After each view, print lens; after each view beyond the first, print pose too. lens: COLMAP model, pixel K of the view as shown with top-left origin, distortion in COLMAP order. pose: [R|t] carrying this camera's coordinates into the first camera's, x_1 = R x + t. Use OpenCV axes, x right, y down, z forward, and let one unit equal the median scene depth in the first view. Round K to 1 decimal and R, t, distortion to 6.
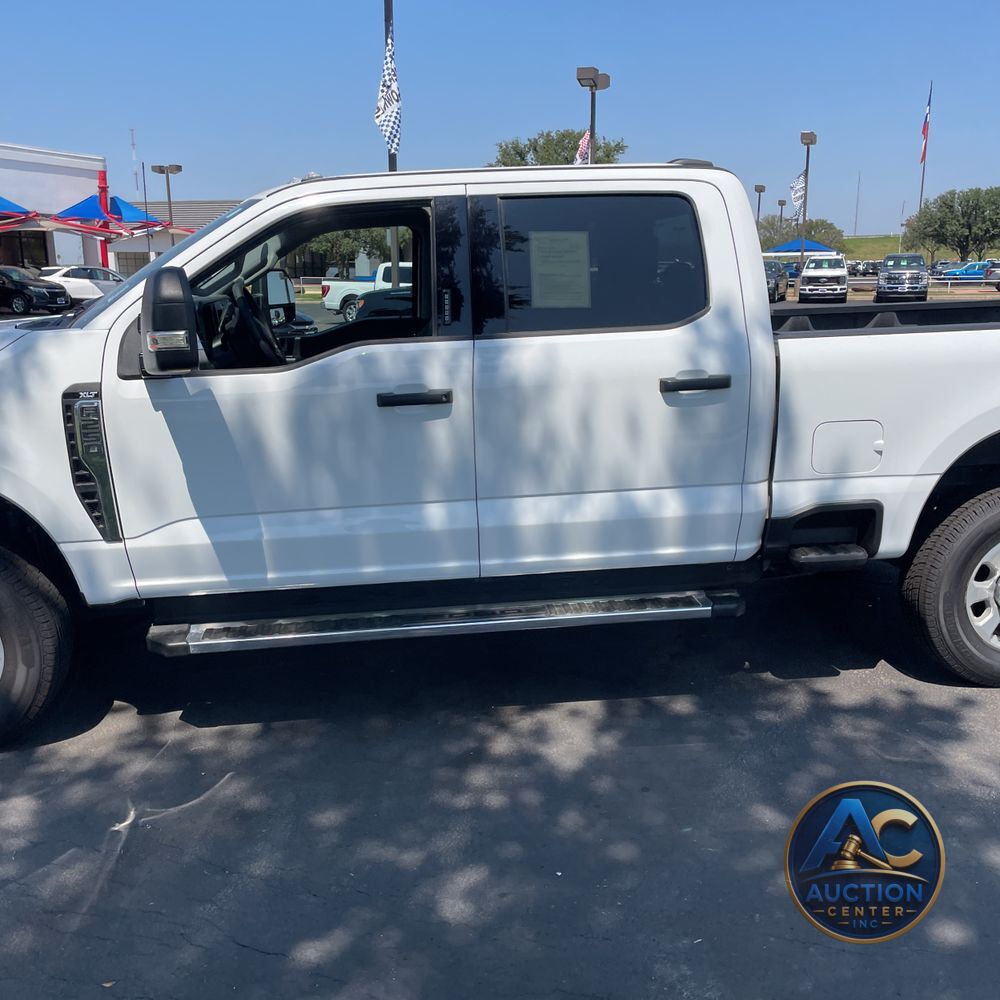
lens RADIAL K [[1026.7, 0, 494.9], [0, 1026.7, 529.8], [0, 0, 1]] dist [0.042825, 0.000000]
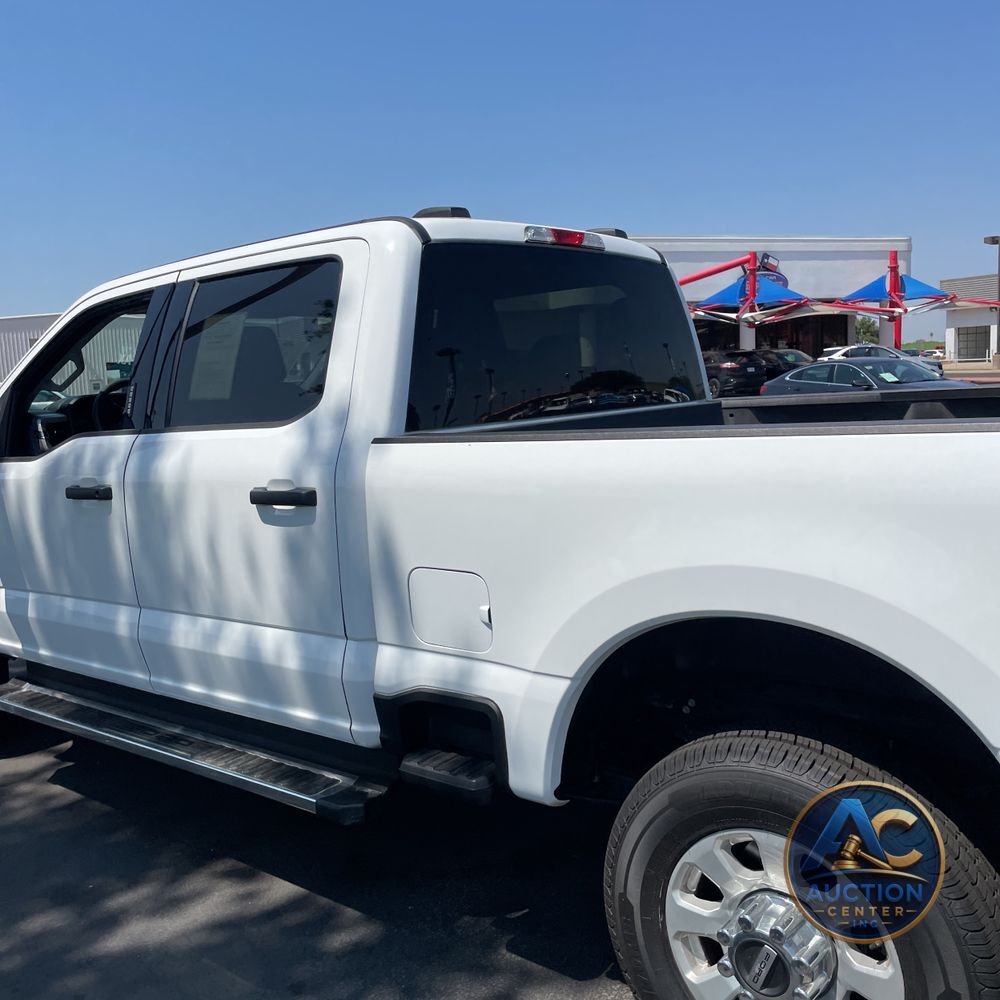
lens RADIAL K [[1026.7, 0, 470.8], [0, 1026.7, 464.4], [0, 0, 1]] dist [0.042825, 0.000000]
pose [[0.678067, 0.042706, -0.733758, 0.822109], [-0.140233, 0.987489, -0.072116, -0.126523], [0.721498, 0.151797, 0.675572, 0.564214]]
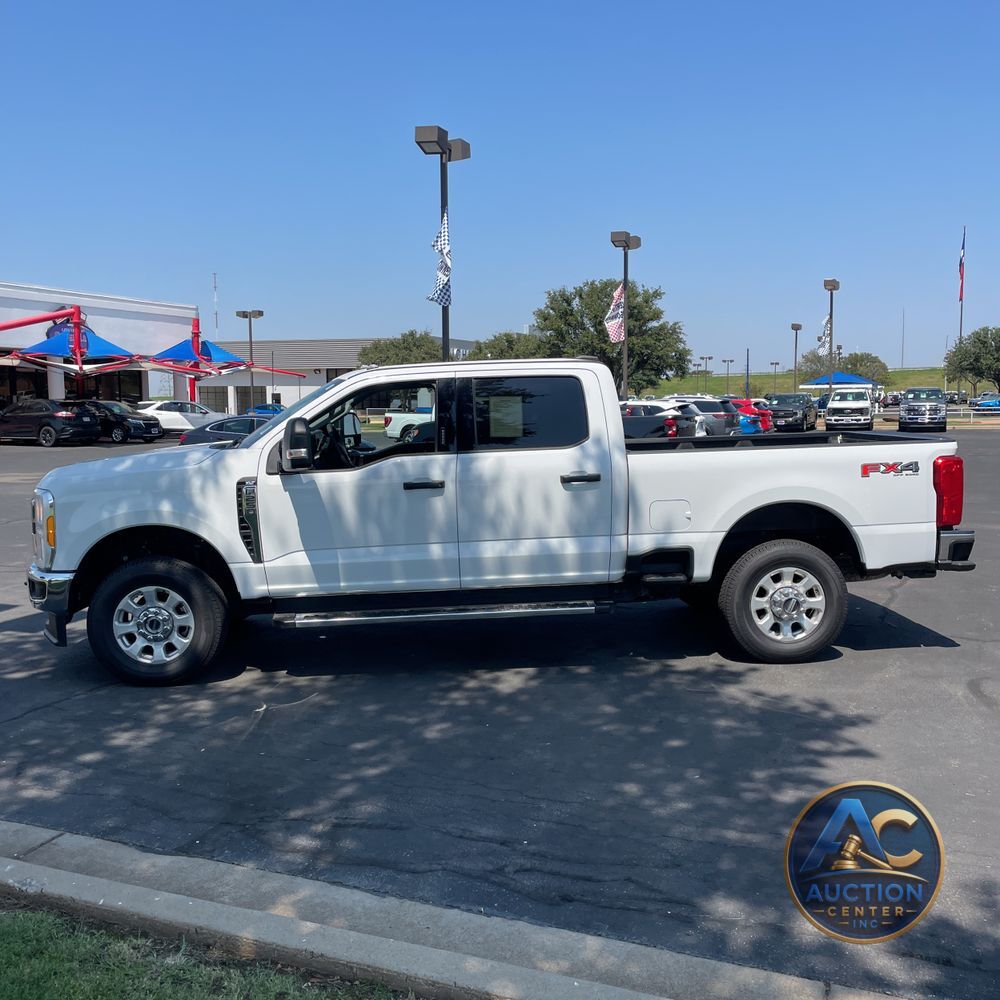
lens RADIAL K [[1026.7, 0, 503.4], [0, 1026.7, 510.6], [0, 0, 1]] dist [0.042825, 0.000000]
pose [[0.998778, 0.003959, -0.049271, 0.144561], [-0.010778, 0.990247, -0.138908, 0.159388], [0.048240, 0.139270, 0.989079, -0.750268]]
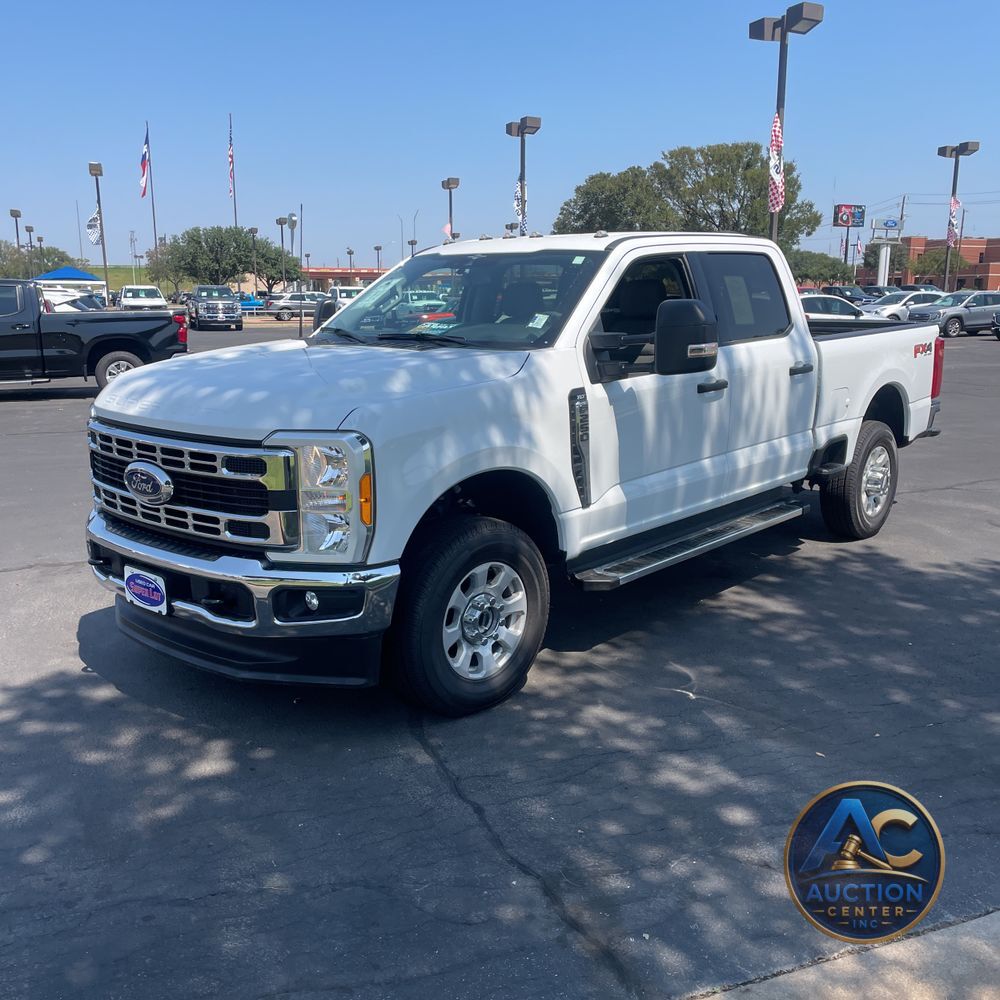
lens RADIAL K [[1026.7, 0, 487.2], [0, 1026.7, 524.7], [0, 0, 1]] dist [0.042825, 0.000000]
pose [[0.753941, -0.134935, 0.642935, -1.229652], [0.155210, 0.987559, 0.025254, -0.017159], [-0.638343, 0.080750, 0.765505, 0.076730]]
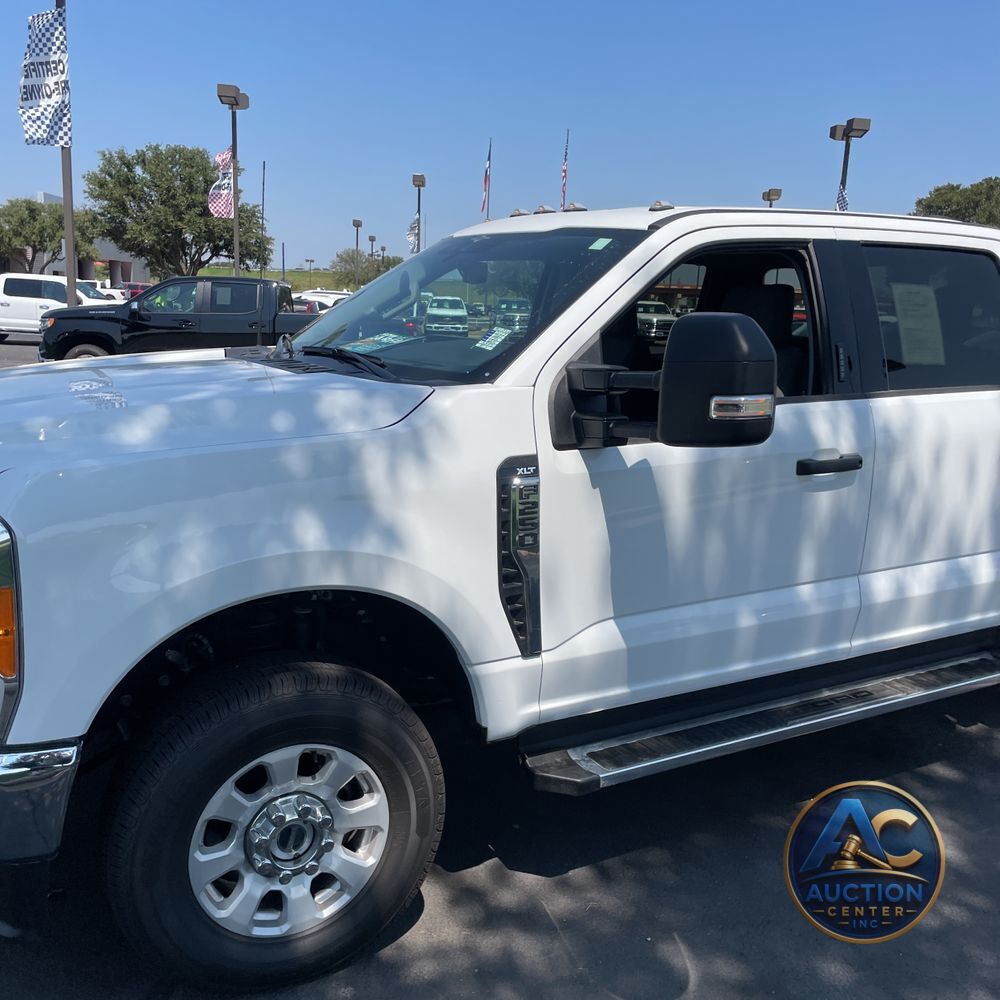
lens RADIAL K [[1026.7, 0, 513.5], [0, 1026.7, 539.6], [0, 0, 1]] dist [0.042825, 0.000000]
pose [[0.911799, -0.043003, 0.408379, -0.644303], [0.050742, 0.998679, -0.008129, -0.066340], [-0.407490, 0.028134, 0.912776, 0.284241]]
